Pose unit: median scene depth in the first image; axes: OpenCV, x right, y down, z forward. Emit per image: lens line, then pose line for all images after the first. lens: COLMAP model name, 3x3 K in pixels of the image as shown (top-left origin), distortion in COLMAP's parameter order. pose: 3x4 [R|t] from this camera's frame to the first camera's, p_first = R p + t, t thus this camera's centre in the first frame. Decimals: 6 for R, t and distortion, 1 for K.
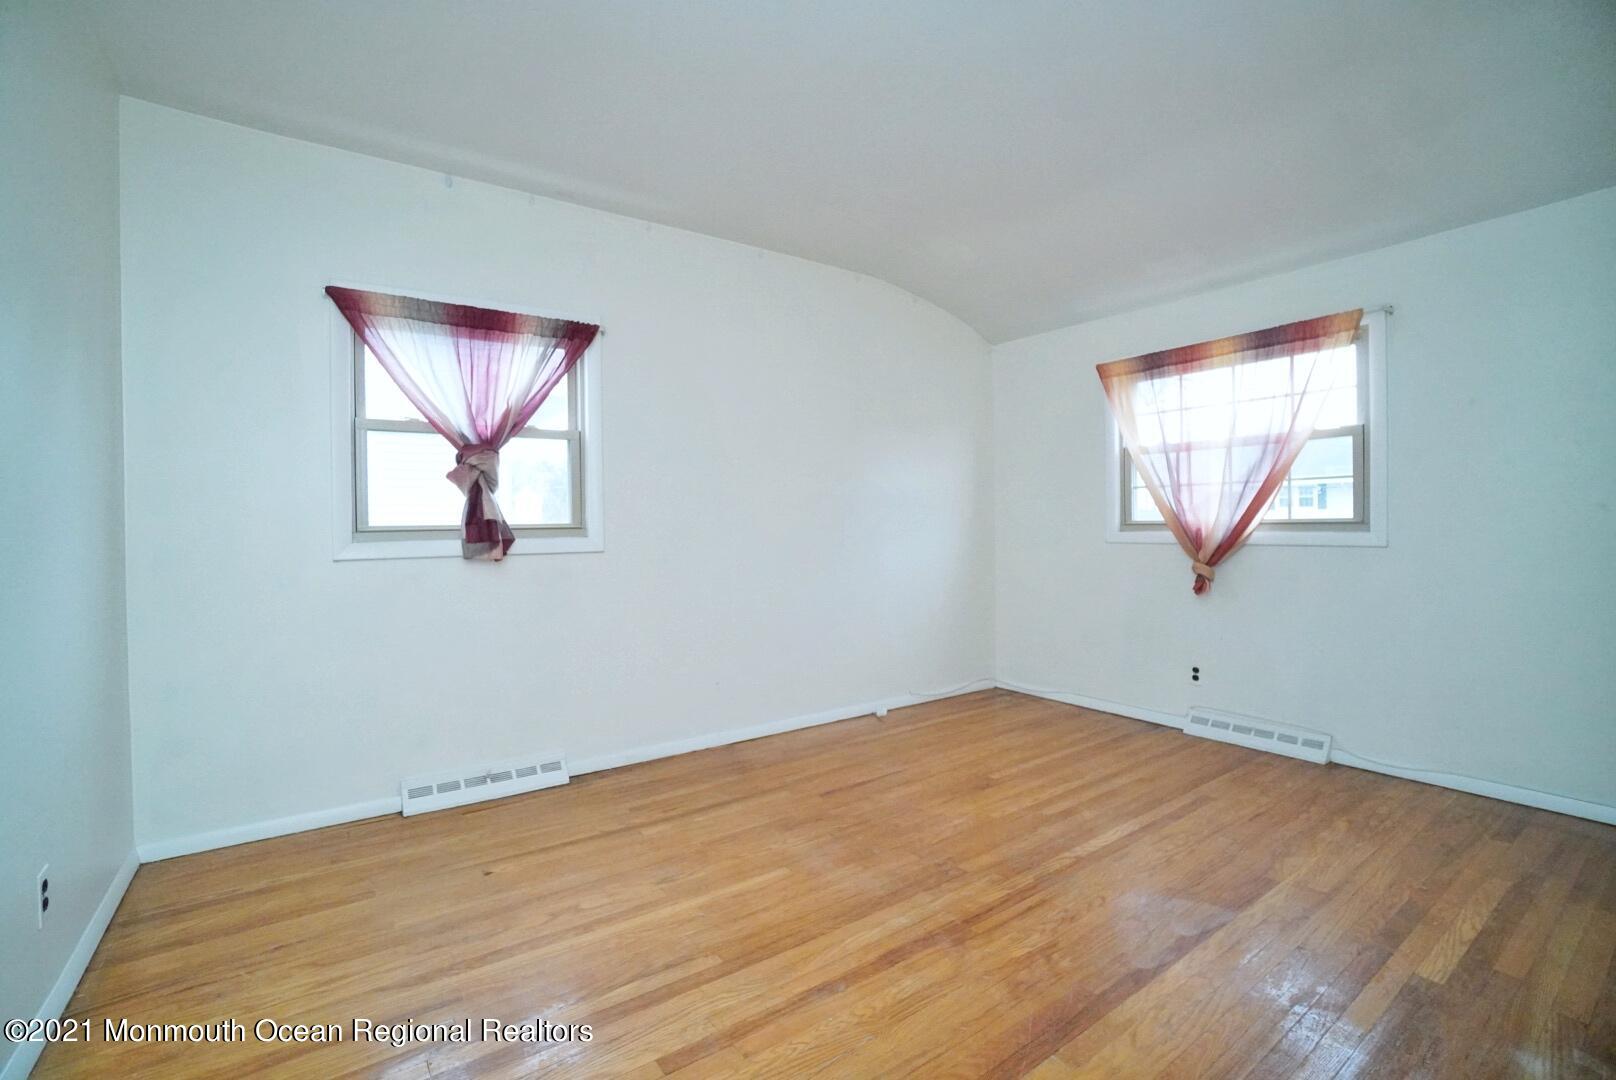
lens RADIAL K [[713.3, 0, 797.5], [0, 713.3, 531.0], [0, 0, 1]] dist [-0.053678, 0.019856]
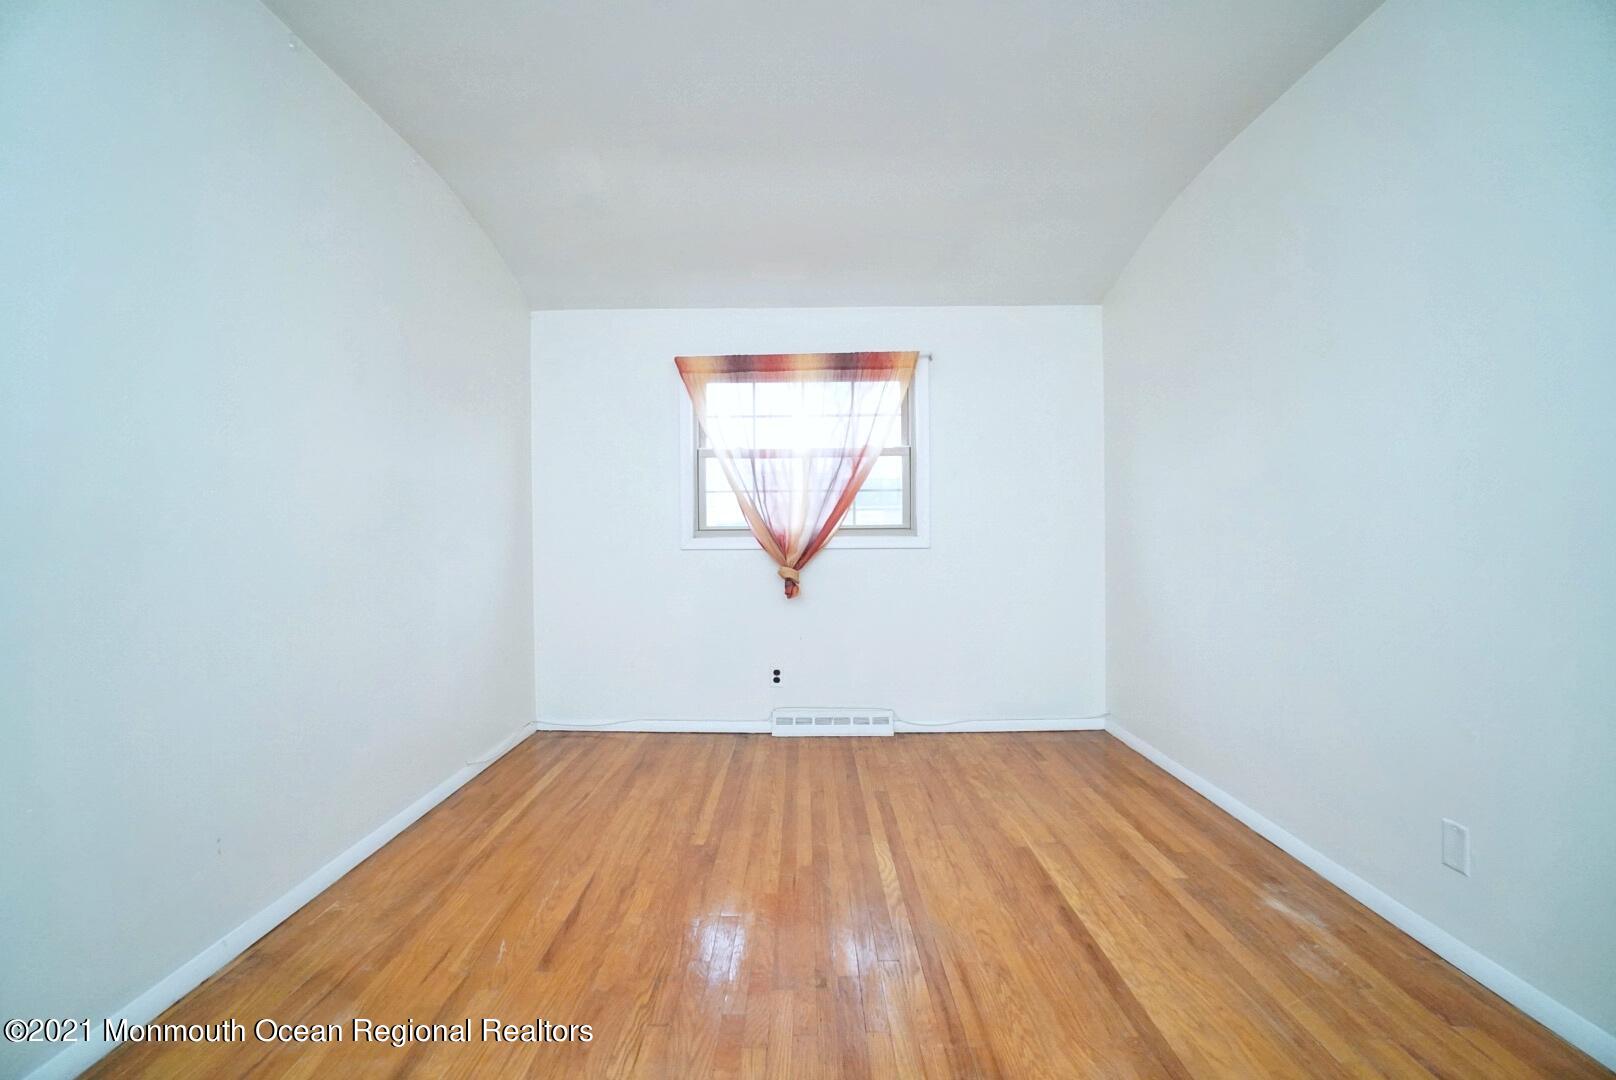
lens RADIAL K [[713.3, 0, 801.1], [0, 713.3, 526.8], [0, 0, 1]] dist [-0.053678, 0.019856]
pose [[0.592365, 0.007154, 0.805638, -0.282541], [0.009798, 0.999823, -0.016083, 0.003586], [-0.805610, 0.017420, 0.592190, 0.399816]]
